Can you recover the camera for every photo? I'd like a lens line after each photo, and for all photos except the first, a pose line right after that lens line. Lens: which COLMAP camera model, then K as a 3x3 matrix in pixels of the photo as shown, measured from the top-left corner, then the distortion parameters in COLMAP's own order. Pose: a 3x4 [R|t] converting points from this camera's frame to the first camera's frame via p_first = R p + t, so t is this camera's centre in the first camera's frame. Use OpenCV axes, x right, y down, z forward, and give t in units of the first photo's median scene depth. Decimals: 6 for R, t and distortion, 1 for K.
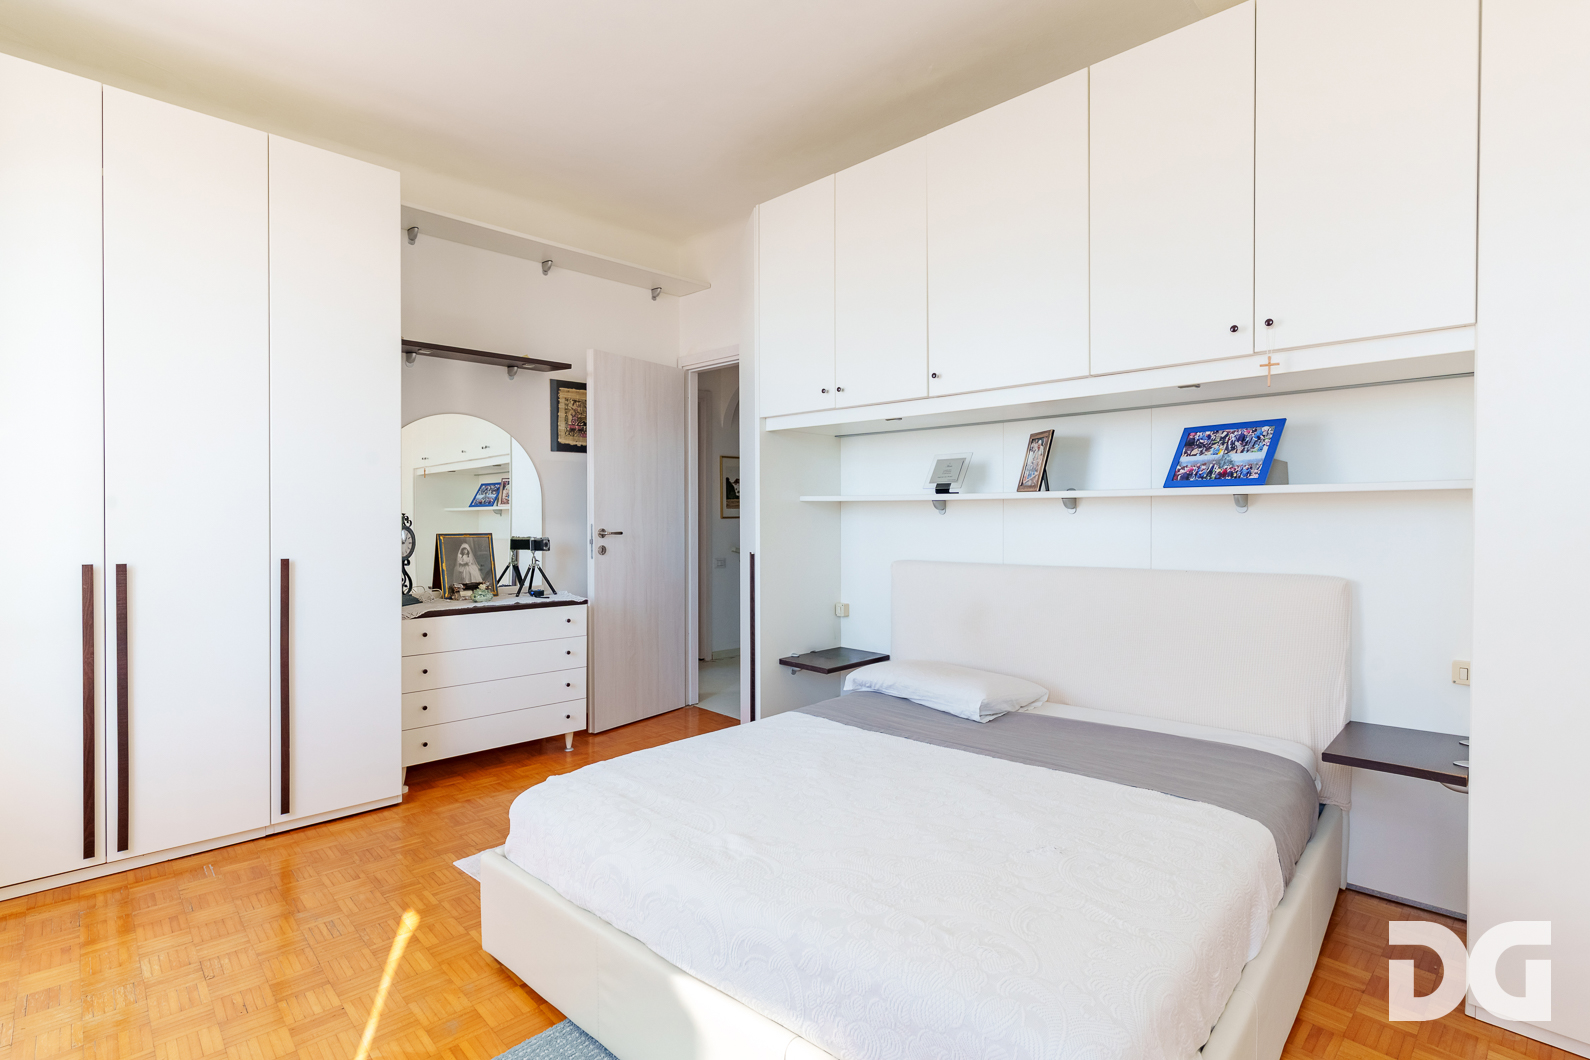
lens RADIAL K [[779.1, 0, 785.8], [0, 779.1, 529.5], [0, 0, 1]] dist [-0.001165, 0.001152]
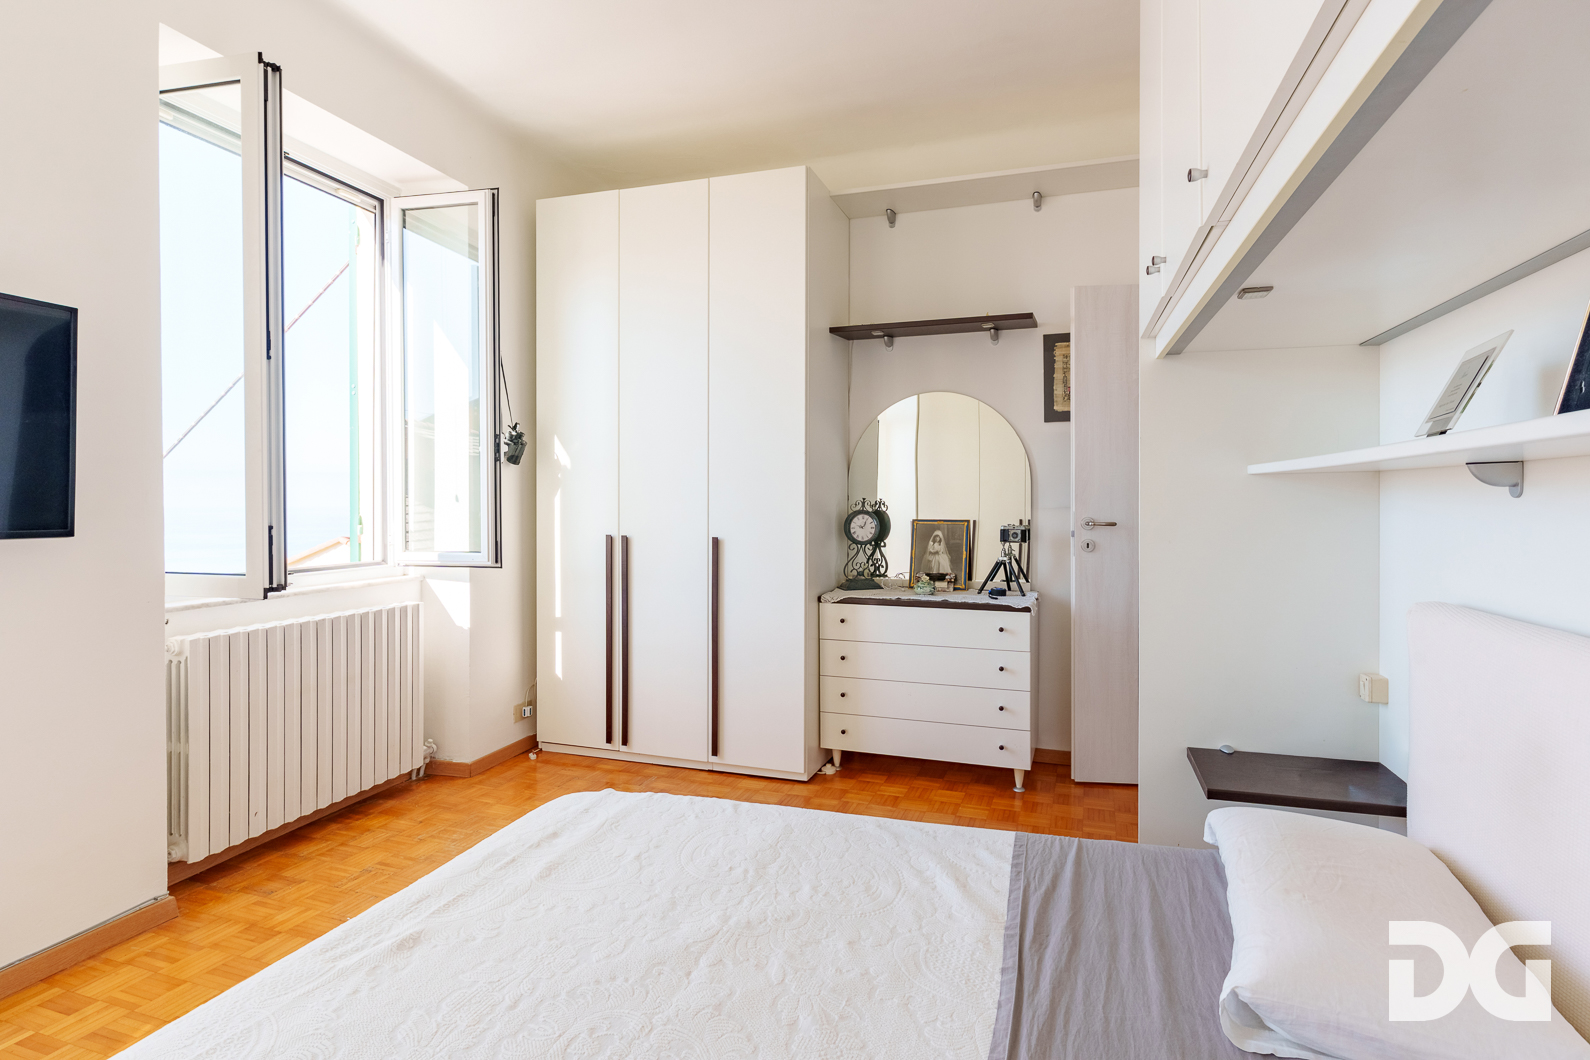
lens RADIAL K [[779.1, 0, 840.8], [0, 779.1, 509.1], [0, 0, 1]] dist [-0.001165, 0.001152]
pose [[0.462572, 0.010051, -0.886525, 0.376800], [-0.014703, 0.999885, 0.003664, -0.009829], [0.886460, 0.011340, 0.462666, 0.491740]]
